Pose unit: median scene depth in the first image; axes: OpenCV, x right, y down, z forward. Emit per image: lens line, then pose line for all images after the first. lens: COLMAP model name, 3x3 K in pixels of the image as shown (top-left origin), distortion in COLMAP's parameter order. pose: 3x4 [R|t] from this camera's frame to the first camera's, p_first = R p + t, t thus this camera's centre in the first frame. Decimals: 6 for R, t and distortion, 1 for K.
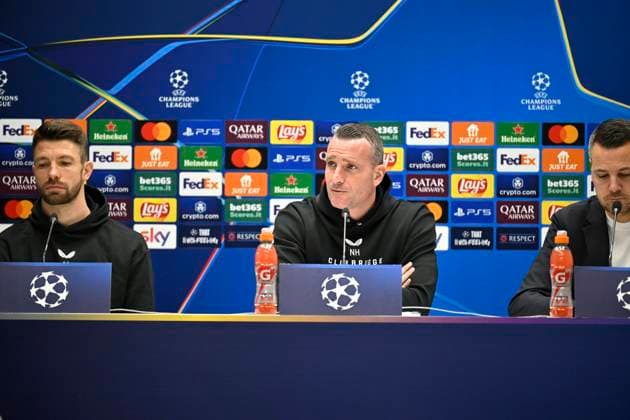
lens RADIAL K [[4206.7, 0, 315.1], [0, 4206.7, 210.2], [0, 0, 1]] dist [0.021978, -5.642318]
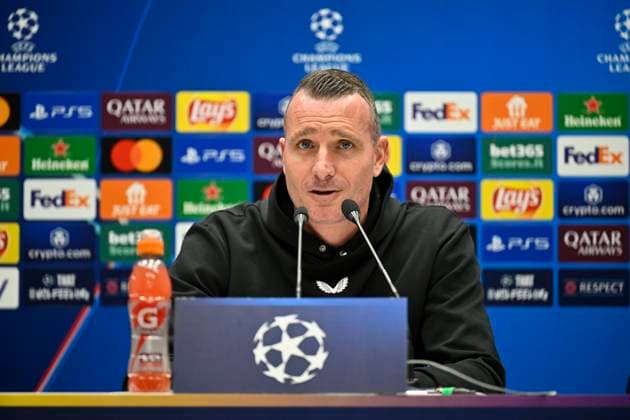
lens RADIAL K [[3718.9, 0, 316.3], [0, 3718.9, 210.3], [0, 0, 1]] dist [0.107891, -4.198109]
pose [[0.999967, -0.005623, 0.005866, 0.005945], [0.005949, 0.998346, -0.057190, 0.025598], [-0.005535, 0.057223, 0.998346, 0.475373]]
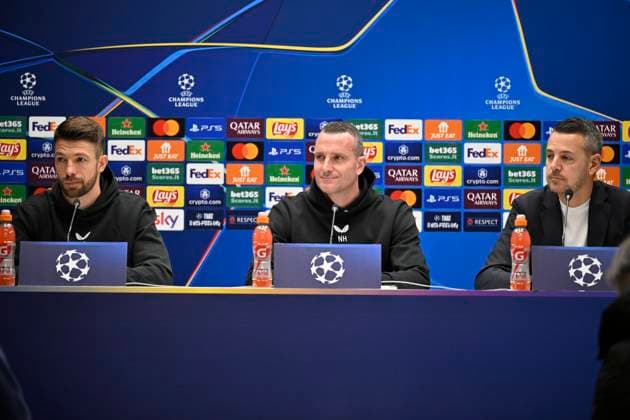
lens RADIAL K [[3718.9, 0, 316.3], [0, 3718.9, 210.3], [0, 0, 1]] dist [0.107891, -4.198109]
pose [[0.999994, 0.001407, 0.003081, -0.000104], [-0.001416, 0.999995, 0.002972, 0.000637], [-0.003077, -0.002976, 0.999991, -0.010856]]
